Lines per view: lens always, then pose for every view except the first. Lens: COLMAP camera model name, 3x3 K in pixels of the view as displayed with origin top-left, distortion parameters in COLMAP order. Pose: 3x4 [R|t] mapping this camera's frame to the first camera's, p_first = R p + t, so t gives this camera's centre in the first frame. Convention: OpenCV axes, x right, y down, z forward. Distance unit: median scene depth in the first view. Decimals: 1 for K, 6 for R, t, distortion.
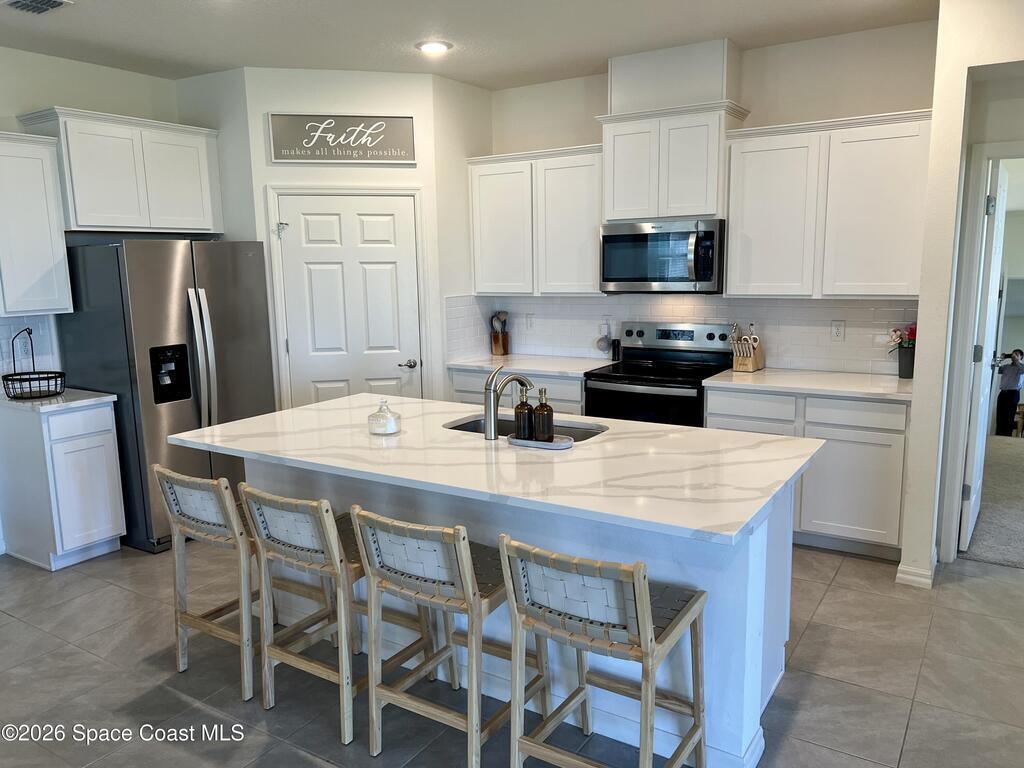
lens RADIAL K [[760.8, 0, 519.2], [0, 760.8, 392.3], [0, 0, 1]] dist [0.045831, -0.046339]
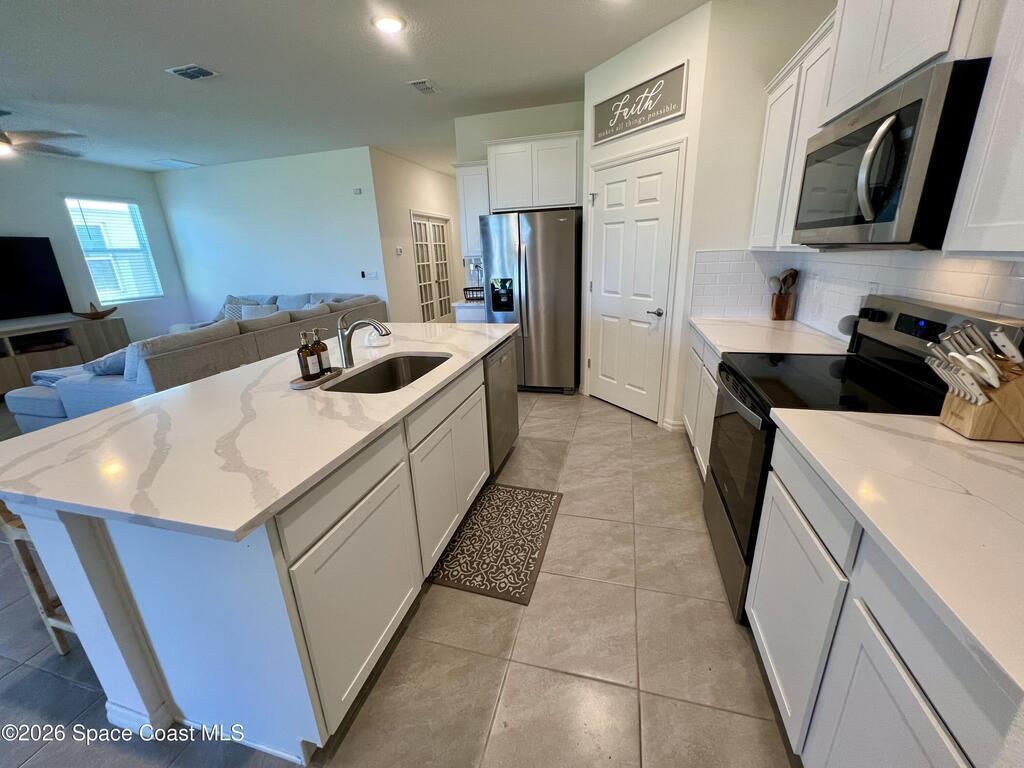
lens RADIAL K [[408.3, 0, 507.3], [0, 408.3, 380.8], [0, 0, 1]] dist [-0.001796, -0.000052]
pose [[0.290217, 0.297759, -0.909458, 0.400805], [-0.128880, 0.953864, 0.271171, -0.081410], [0.948242, 0.038513, 0.315203, 0.638397]]
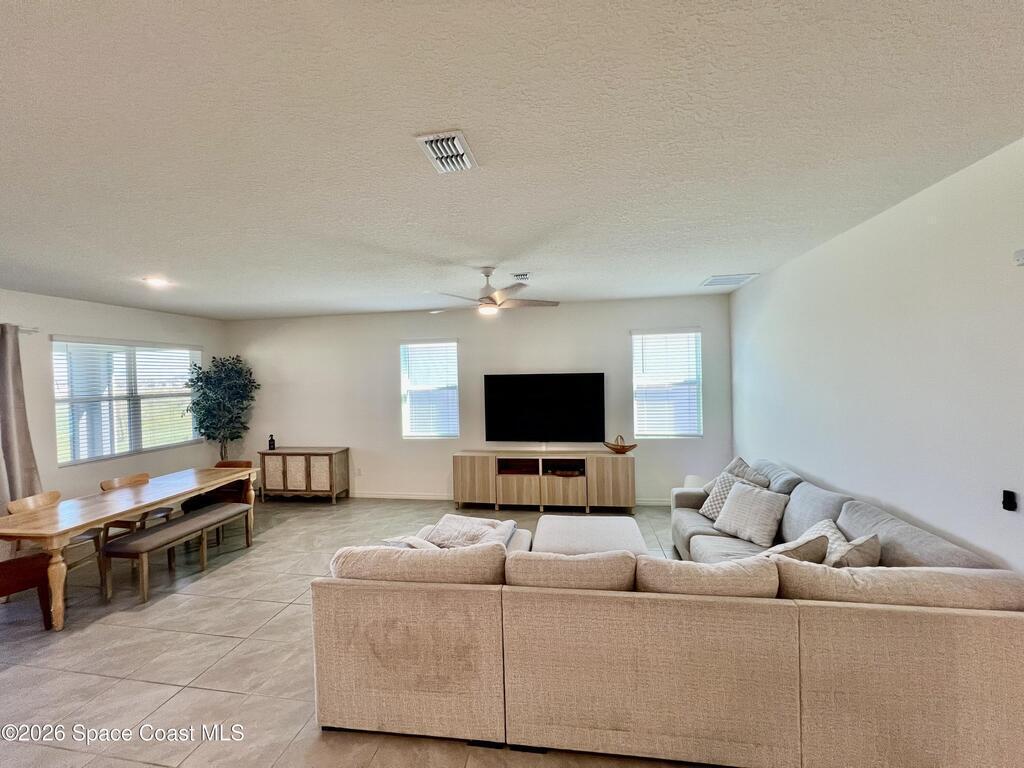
lens RADIAL K [[408.3, 0, 509.9], [0, 408.3, 381.2], [0, 0, 1]] dist [-0.001796, -0.000052]
pose [[-0.922518, 0.045837, -0.383222, -0.347165], [-0.024489, 0.983970, 0.176644, -0.165119], [0.385176, 0.172342, -0.906608, 0.748824]]
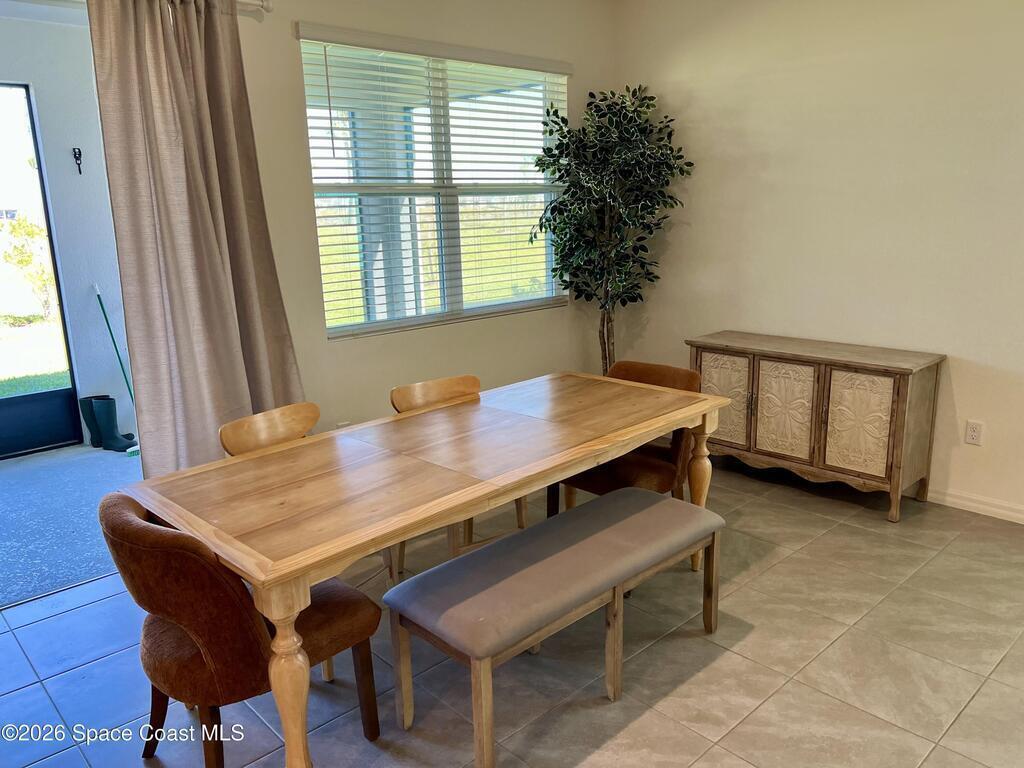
lens RADIAL K [[760.8, 0, 515.5], [0, 760.8, 388.0], [0, 0, 1]] dist [0.045831, -0.046339]
pose [[-0.965445, -0.018166, 0.259971, -0.146554], [0.086796, 0.918200, 0.386491, -0.028588], [-0.245727, 0.395700, -0.884895, 0.233479]]
